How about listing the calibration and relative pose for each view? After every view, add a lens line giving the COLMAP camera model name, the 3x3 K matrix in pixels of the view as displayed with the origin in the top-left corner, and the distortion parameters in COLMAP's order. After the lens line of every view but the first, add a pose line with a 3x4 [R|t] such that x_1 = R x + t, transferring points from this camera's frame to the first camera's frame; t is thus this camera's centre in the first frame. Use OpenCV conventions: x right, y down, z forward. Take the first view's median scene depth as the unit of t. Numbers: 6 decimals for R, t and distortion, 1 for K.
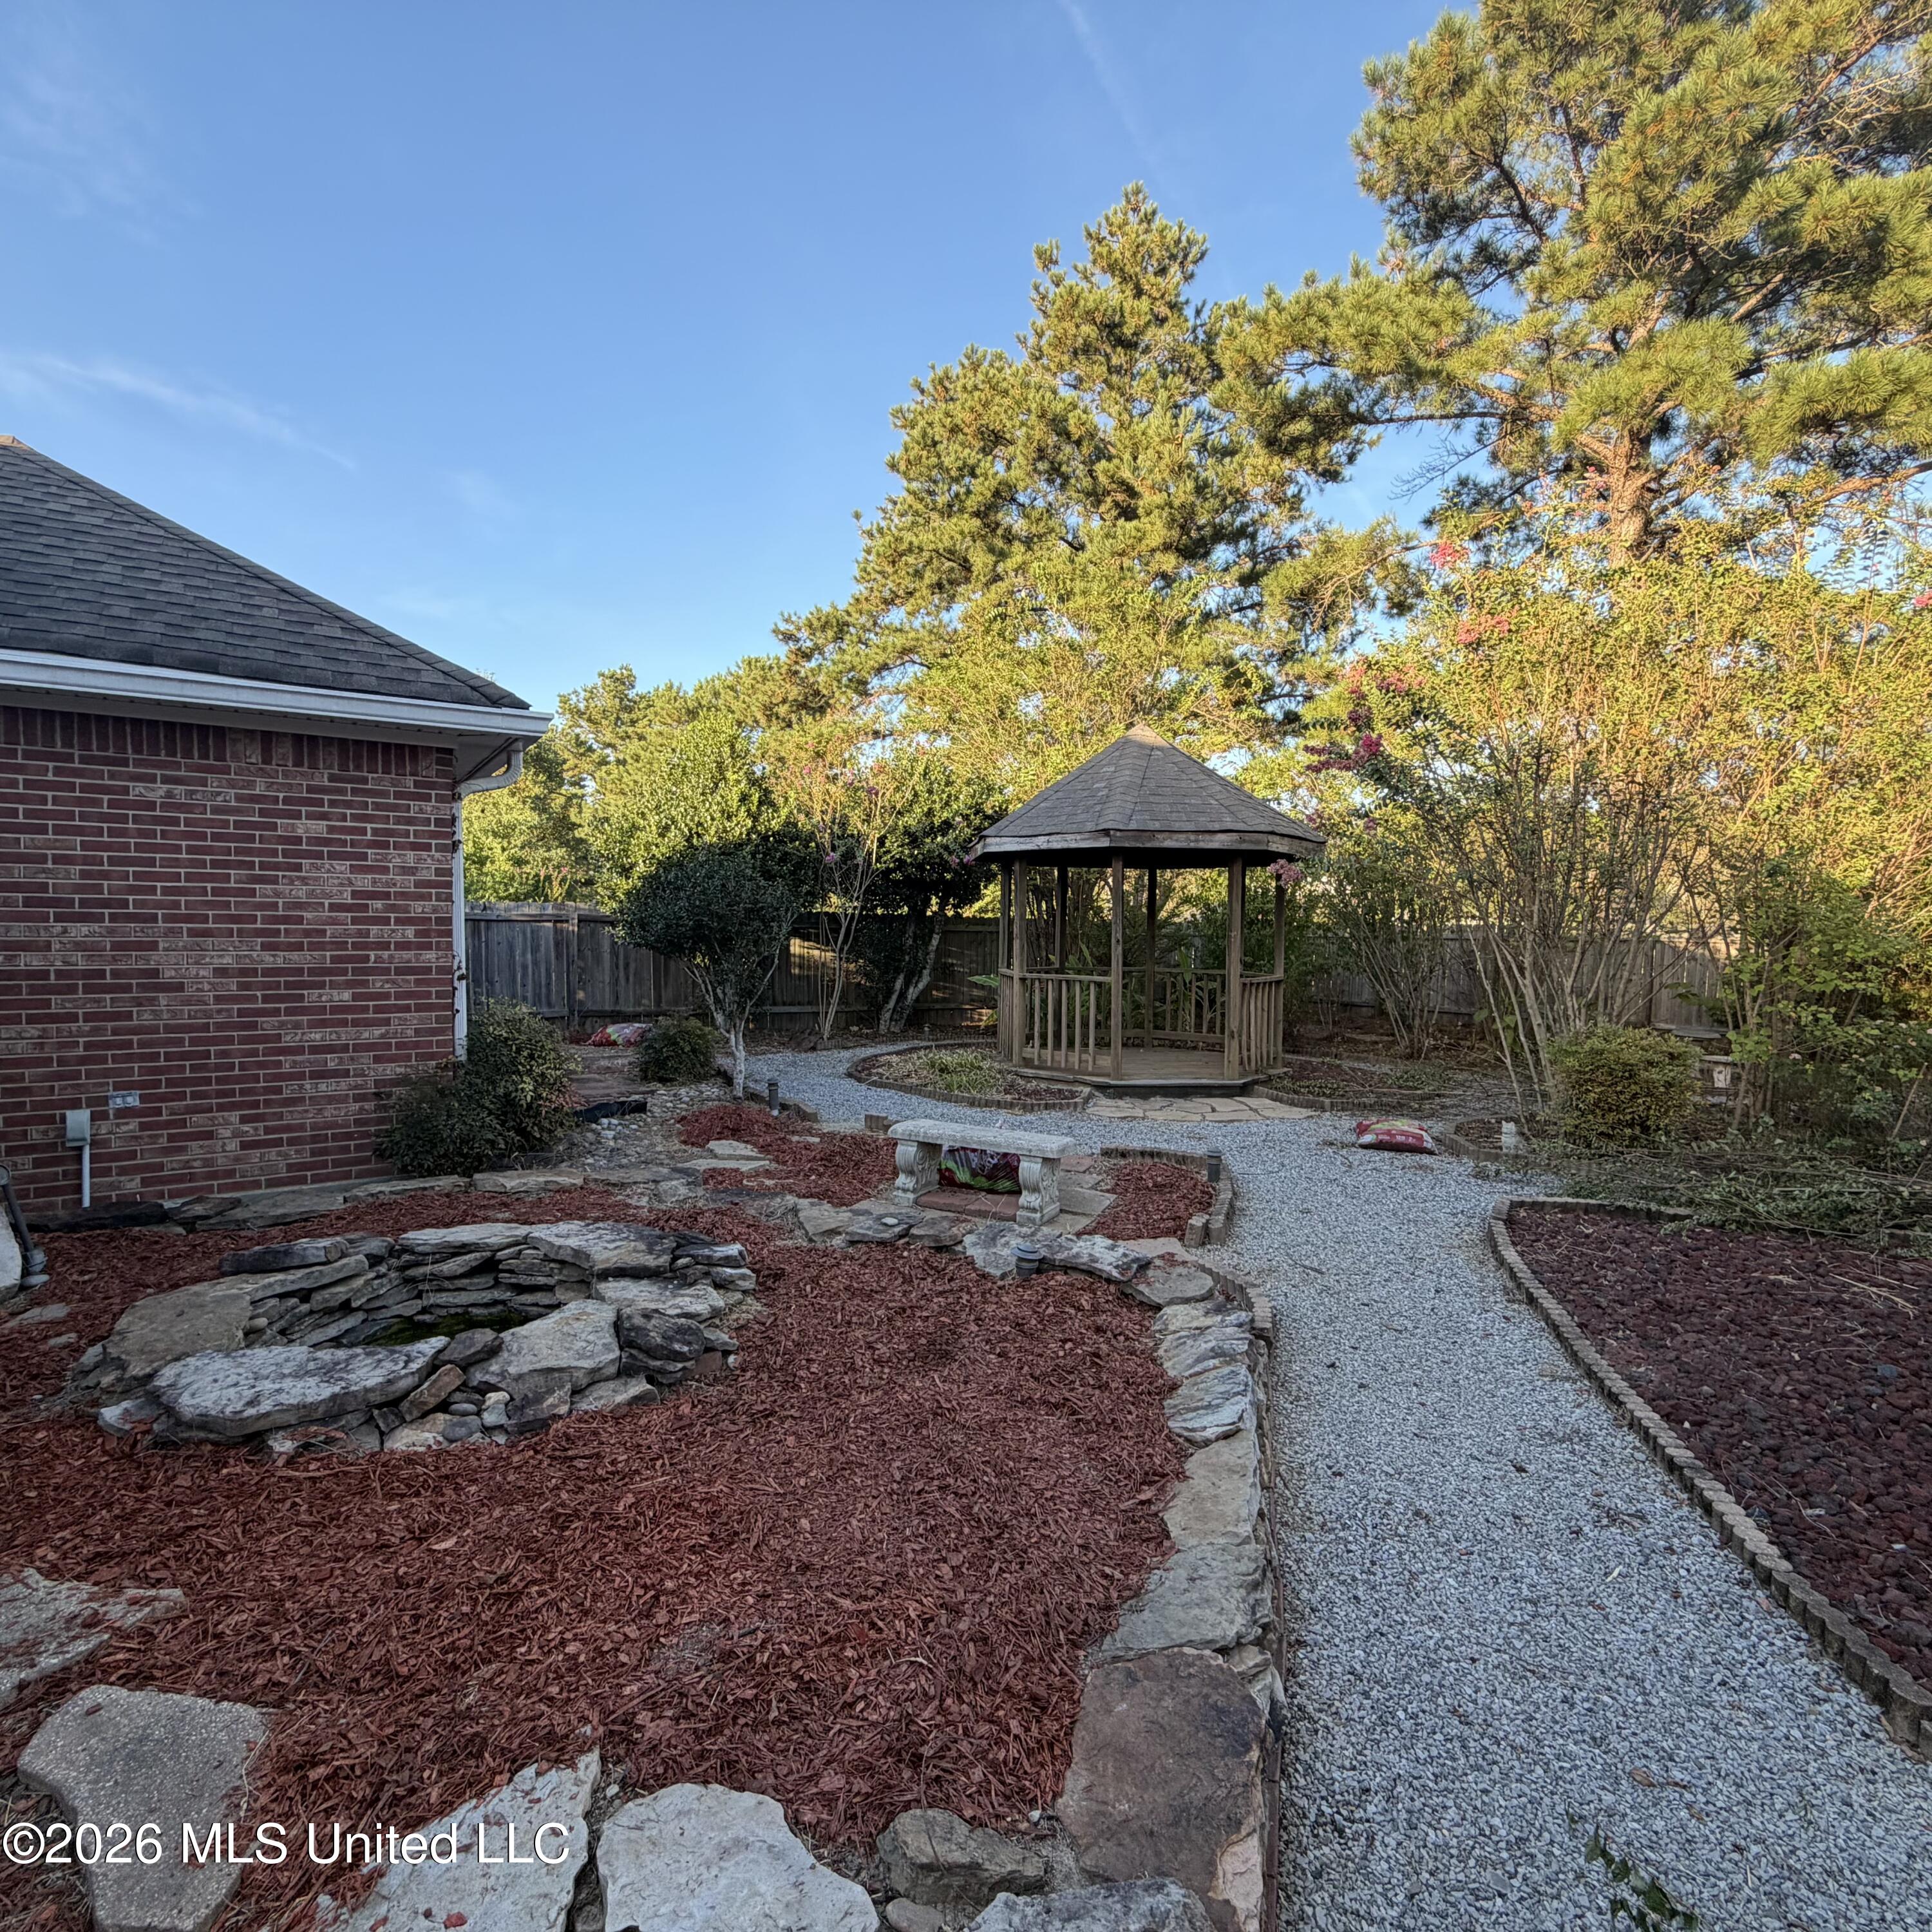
lens RADIAL K [[1029.5, 0, 957.2], [0, 1029.5, 966.9], [0, 0, 1]] dist [-0.000028, -0.000847]
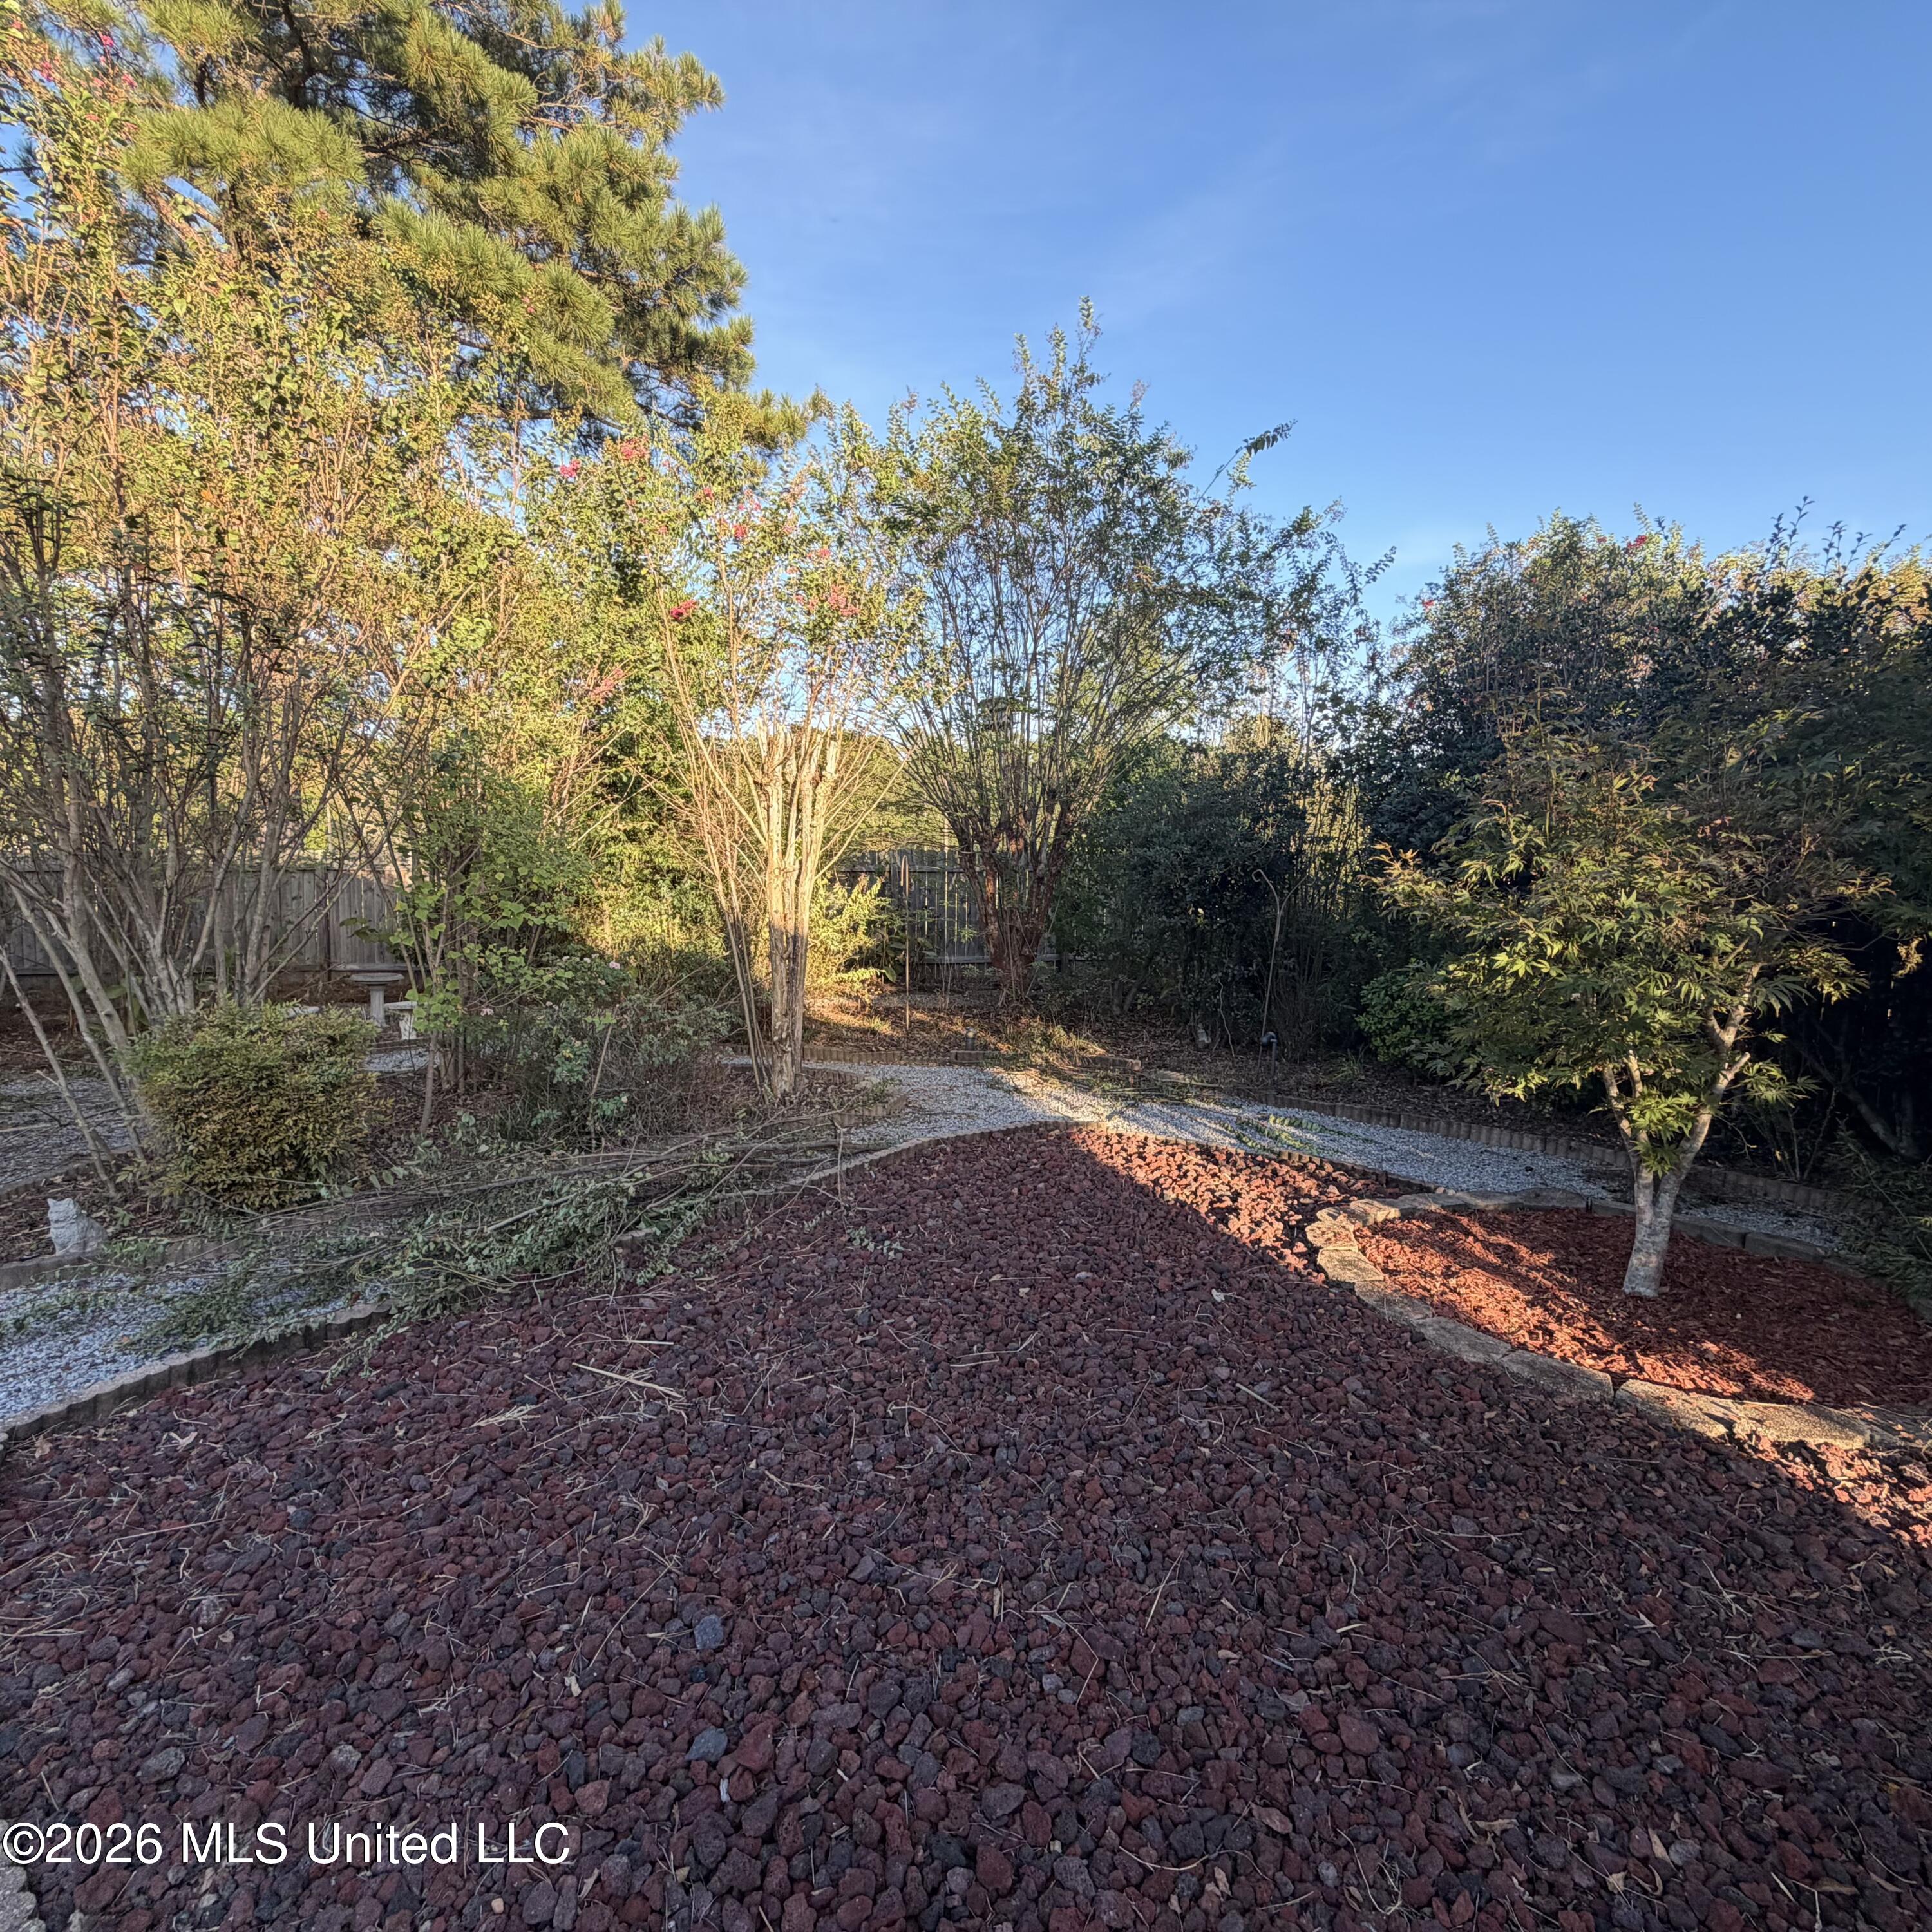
lens RADIAL K [[1025.1, 0, 958.6], [0, 1025.1, 971.5], [0, 0, 1]] dist [0.001488, -0.000170]
pose [[0.423323, -0.102358, 0.900178, 0.119665], [0.036778, 0.994720, 0.095813, -0.002729], [-0.905232, -0.007453, 0.424852, 0.154423]]
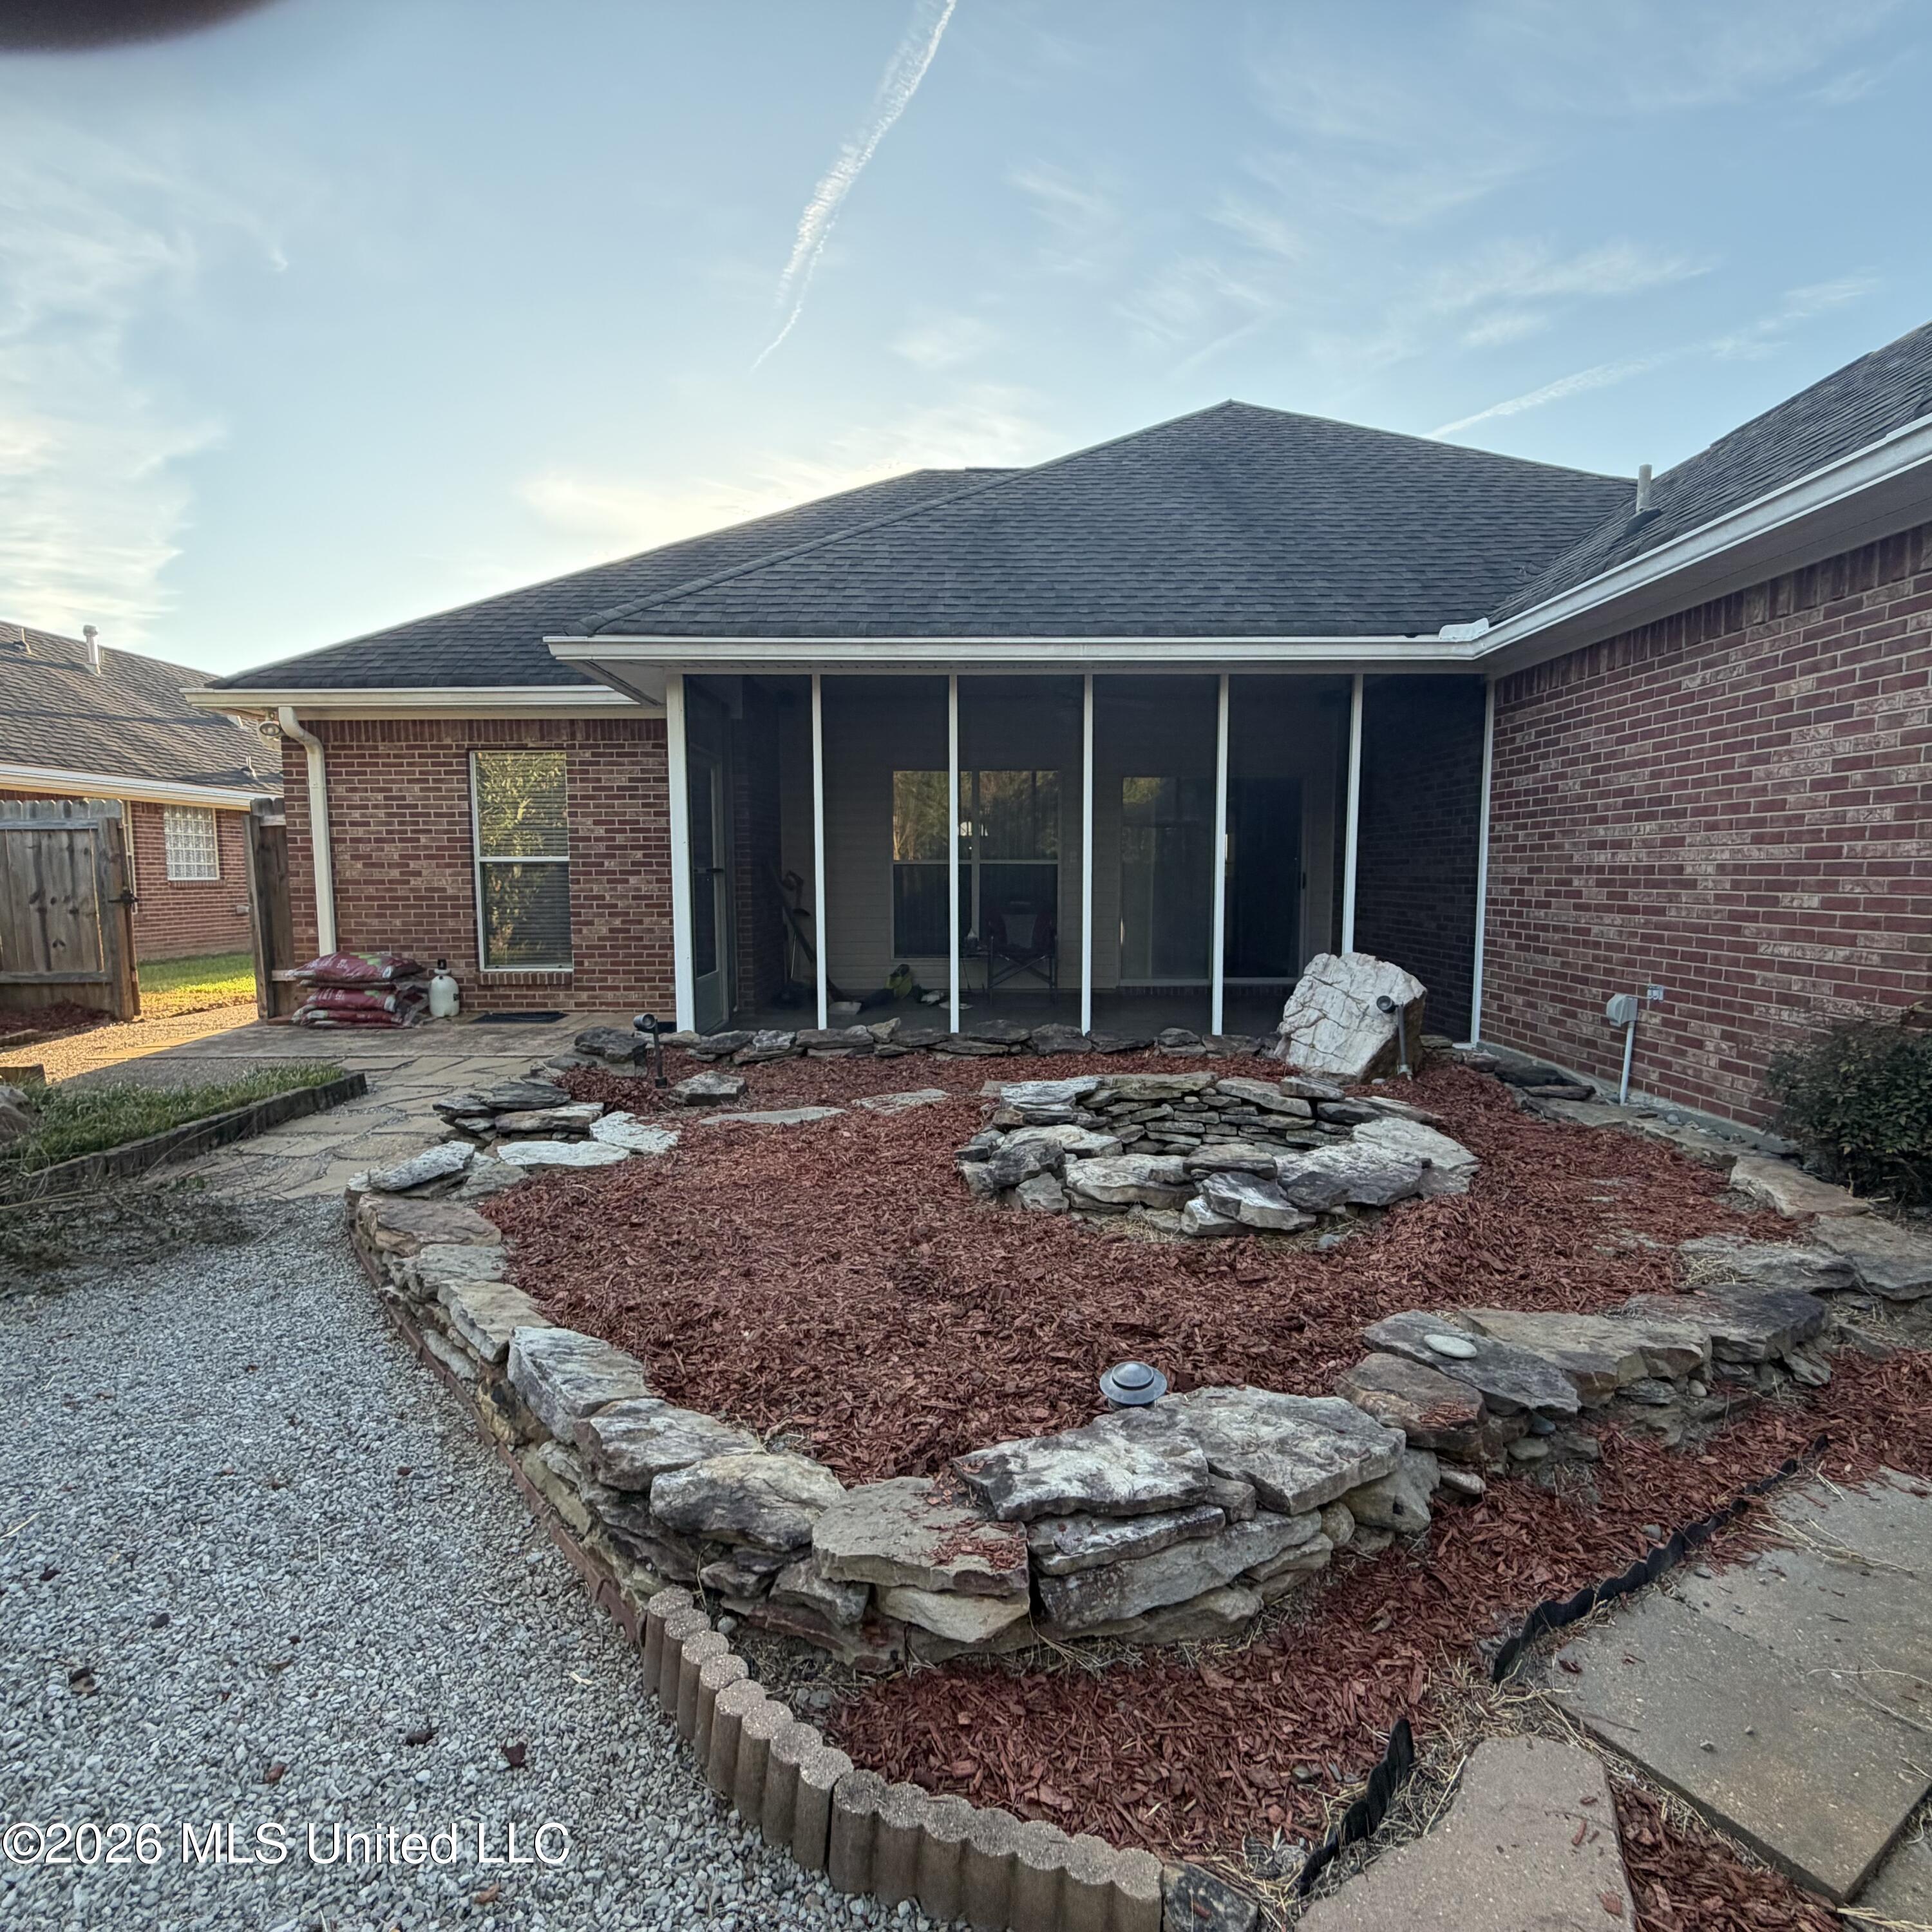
lens RADIAL K [[1029.5, 0, 957.2], [0, 1029.5, 966.9], [0, 0, 1]] dist [-0.000028, -0.000847]
pose [[-0.549480, 0.067176, -0.832802, 0.146959], [-0.033683, 0.994171, 0.102417, 0.007380], [0.834827, 0.084327, -0.544015, 0.333512]]
